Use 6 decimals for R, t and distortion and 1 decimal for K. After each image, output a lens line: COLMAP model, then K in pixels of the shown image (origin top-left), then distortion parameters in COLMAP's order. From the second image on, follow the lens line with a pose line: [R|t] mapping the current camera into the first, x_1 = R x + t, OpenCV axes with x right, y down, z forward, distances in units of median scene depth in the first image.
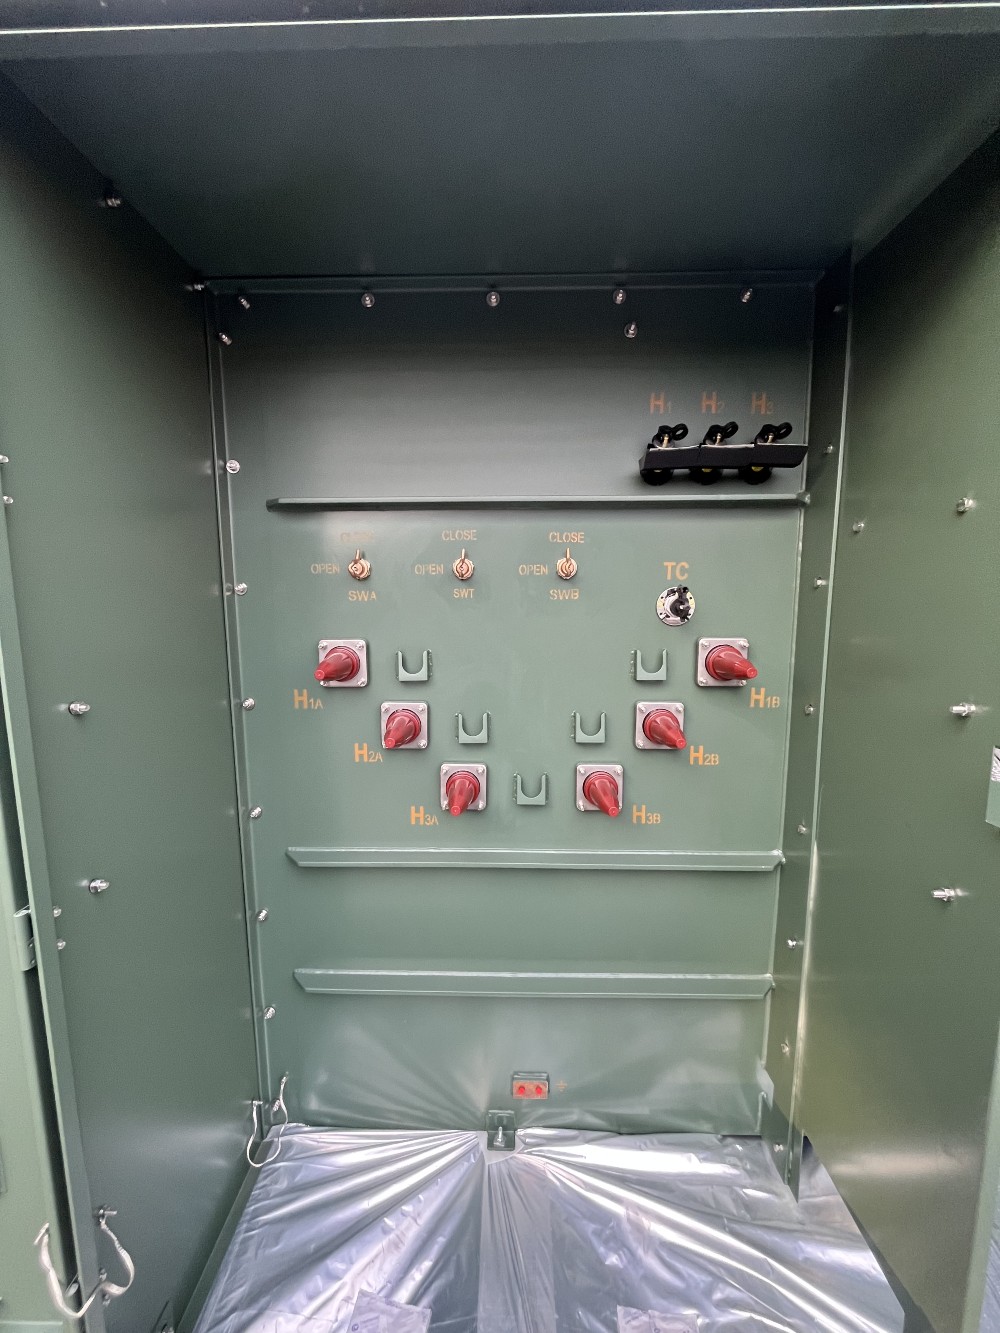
lens RADIAL K [[537.8, 0, 498.5], [0, 537.8, 667.4], [0, 0, 1]] dist [0.000405, -0.000072]
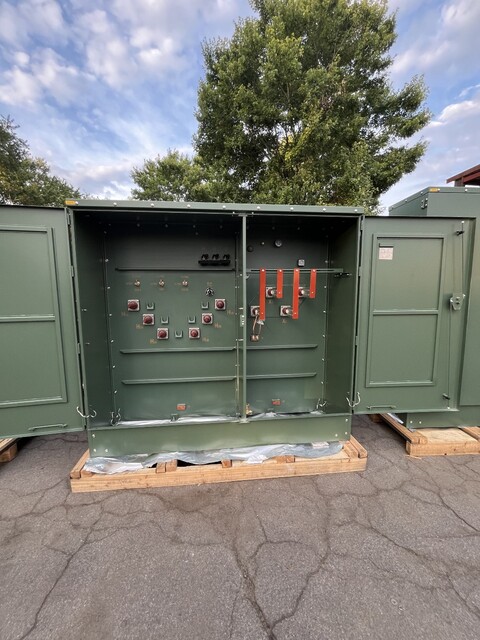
lens RADIAL K [[258.2, 0, 240.8], [0, 258.2, 320.4], [0, 0, 1]] dist [0.000405, -0.000072]
pose [[0.992470, -0.011512, 0.121947, 0.316510], [0.012380, 0.999903, -0.006365, 0.138330], [-0.121862, 0.007827, 0.992516, -1.183030]]
